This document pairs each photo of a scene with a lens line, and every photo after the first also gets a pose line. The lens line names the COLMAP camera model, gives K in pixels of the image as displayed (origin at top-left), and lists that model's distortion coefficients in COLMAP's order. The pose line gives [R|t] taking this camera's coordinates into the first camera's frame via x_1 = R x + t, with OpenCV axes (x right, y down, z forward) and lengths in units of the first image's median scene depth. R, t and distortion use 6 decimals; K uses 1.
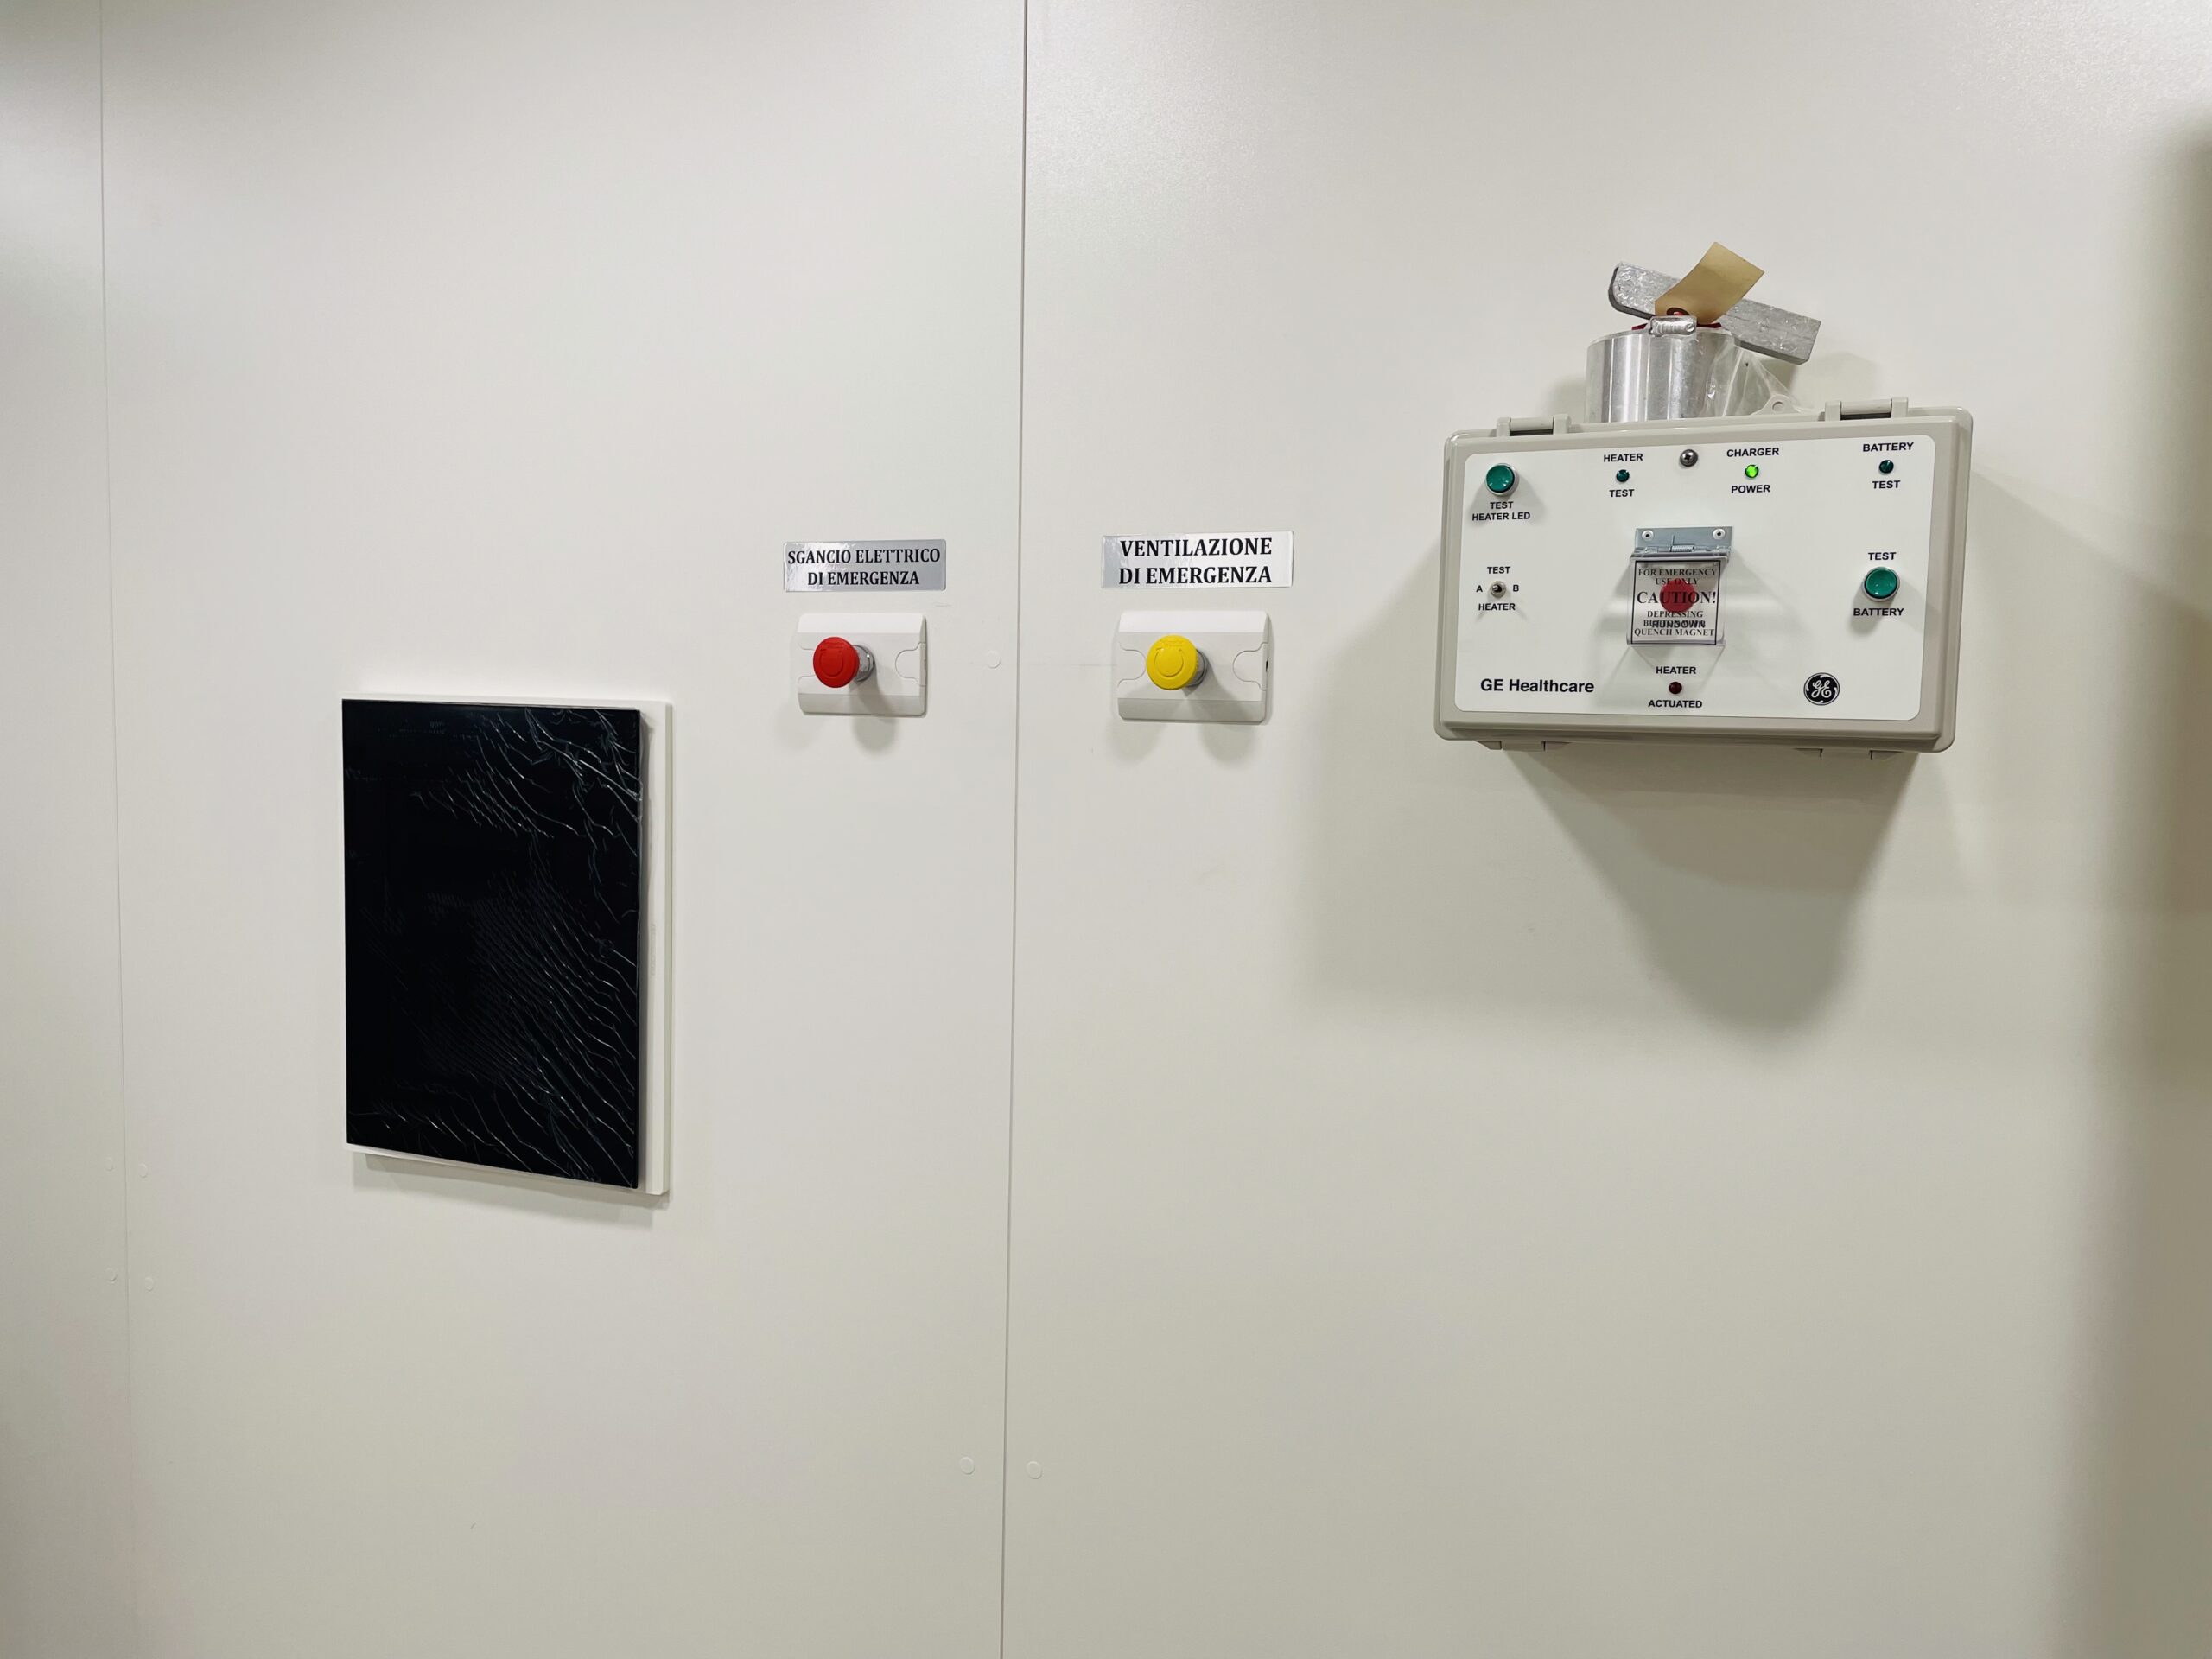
lens RADIAL K [[1482.0, 0, 1139.0], [0, 1482.0, 886.3], [0, 0, 1]] dist [0.067802, 0.000169]
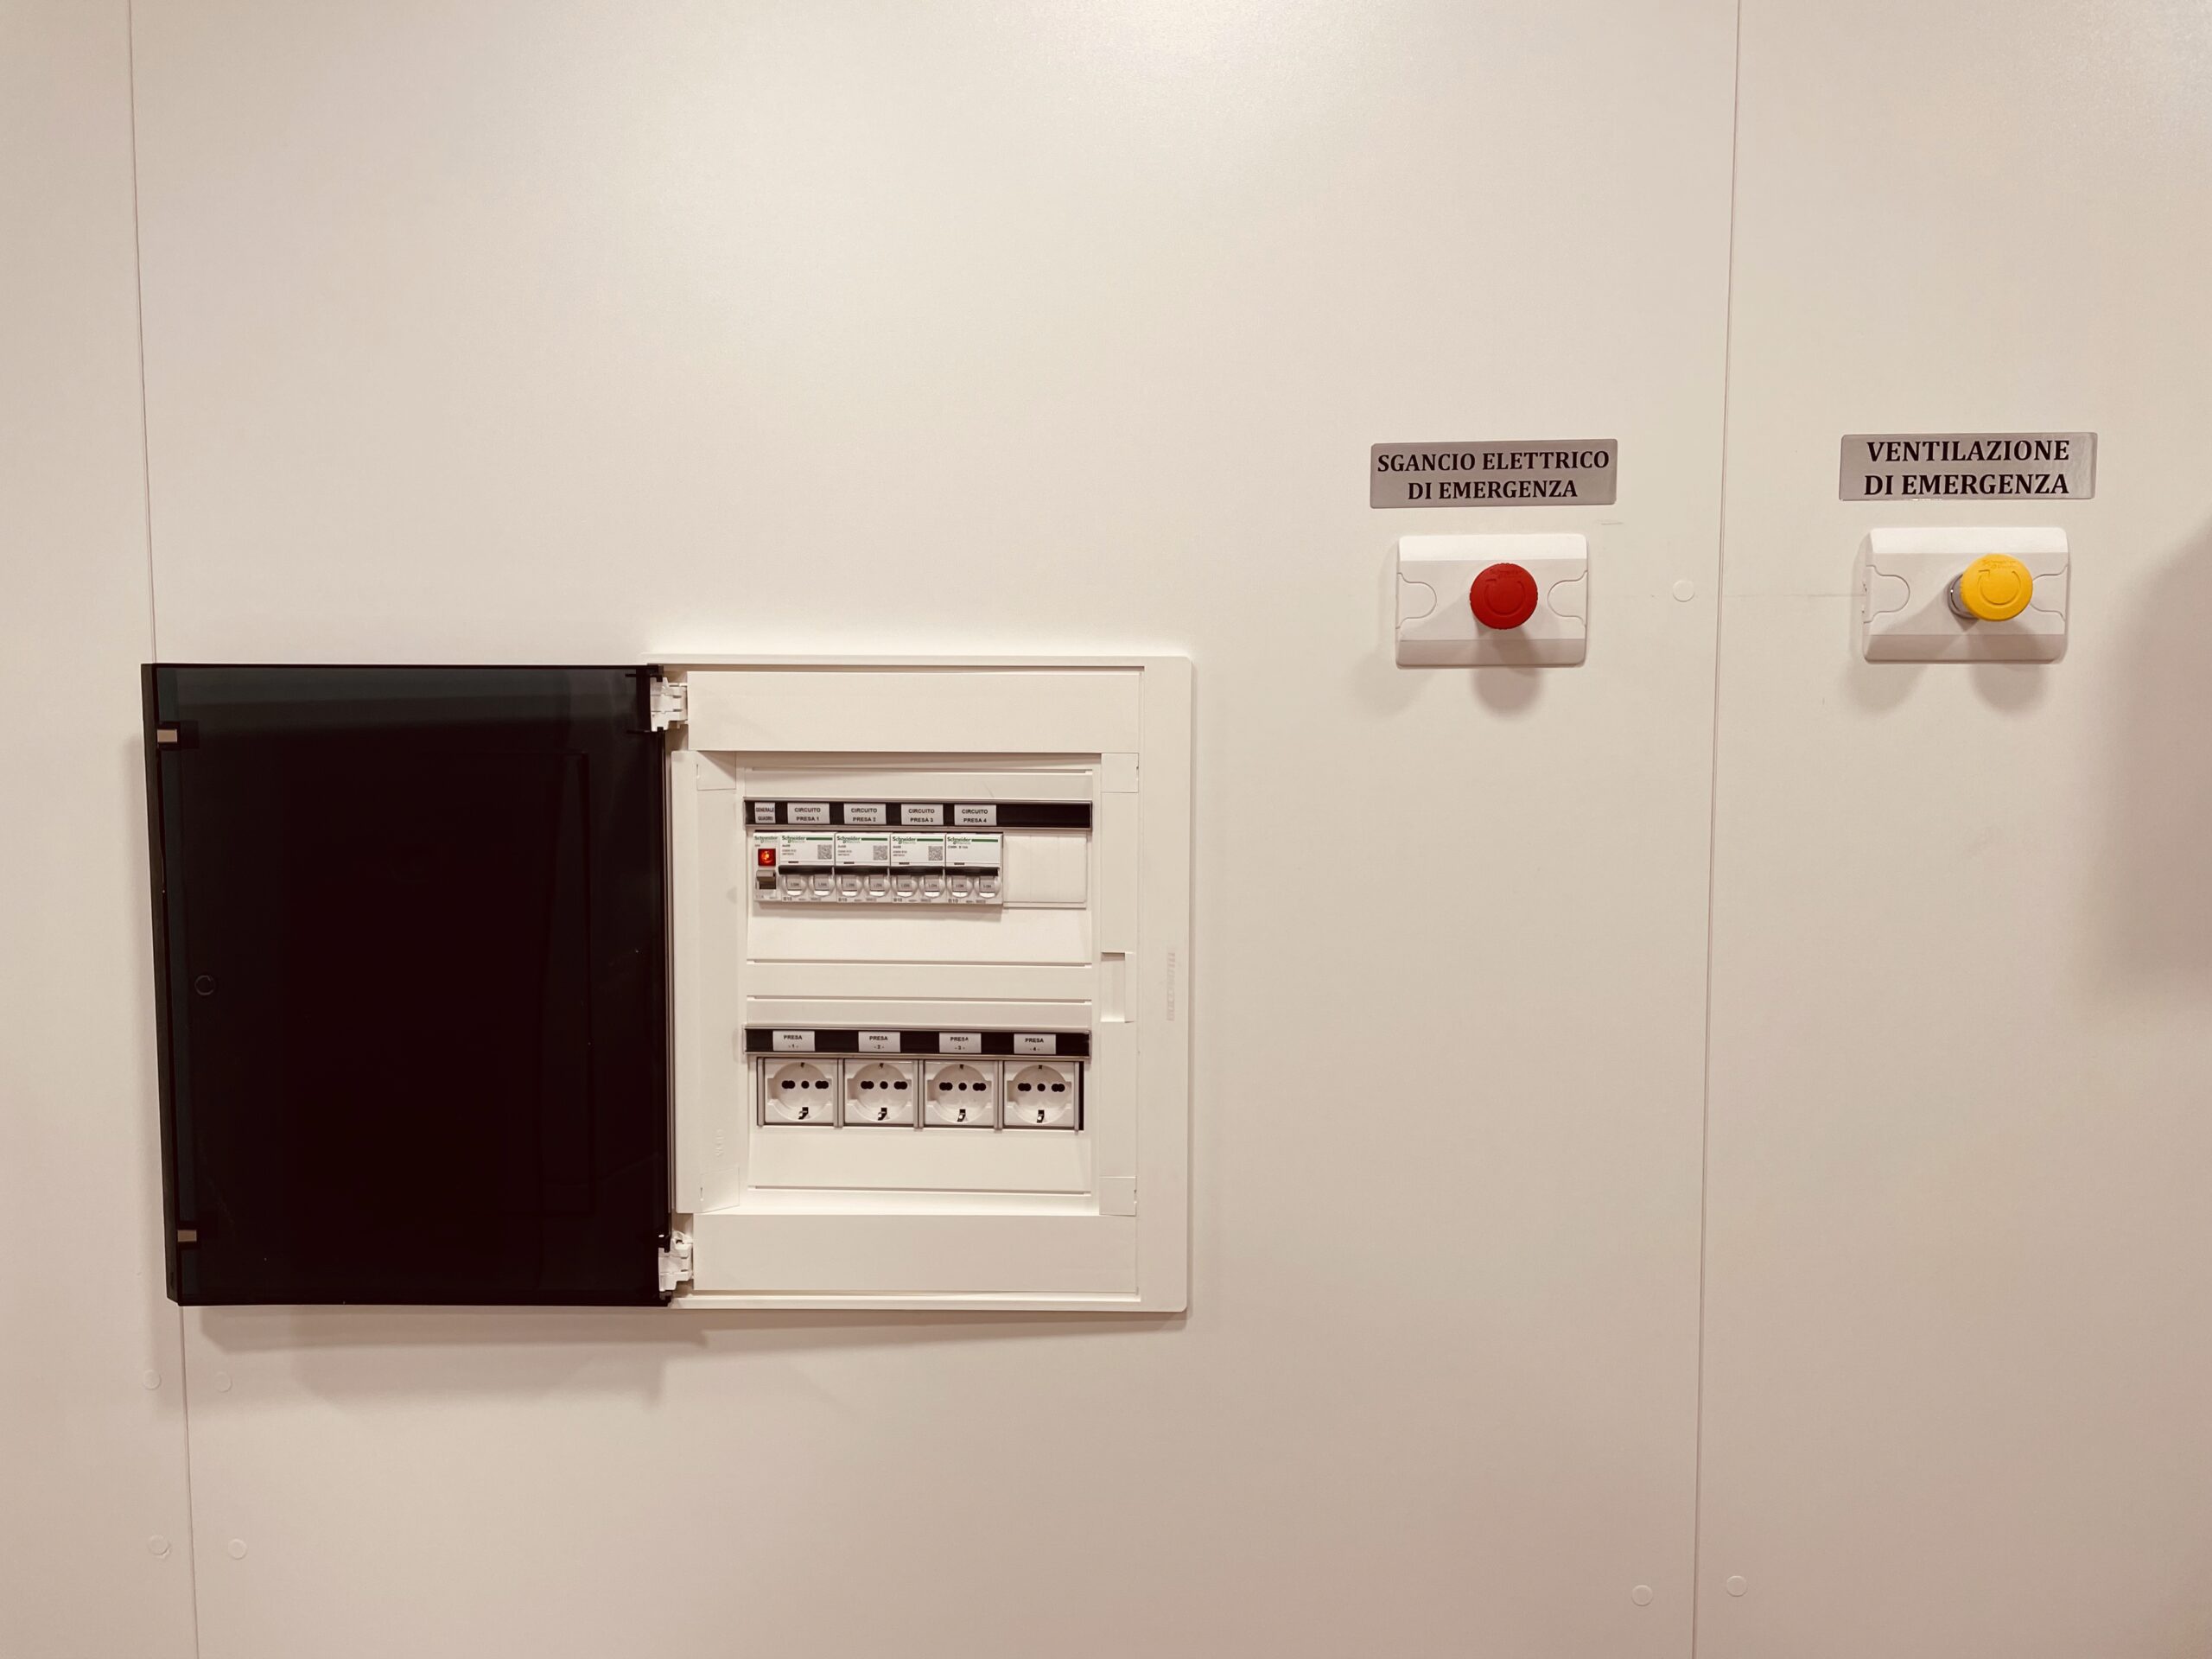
lens RADIAL K [[1679.2, 0, 1044.6], [0, 1679.2, 876.0], [0, 0, 1]] dist [0.088538, -0.114125]
pose [[0.952600, -0.060910, 0.298066, -0.691941], [0.056670, 0.998131, 0.022856, -0.039822], [-0.298901, -0.004881, 0.954272, 0.229576]]
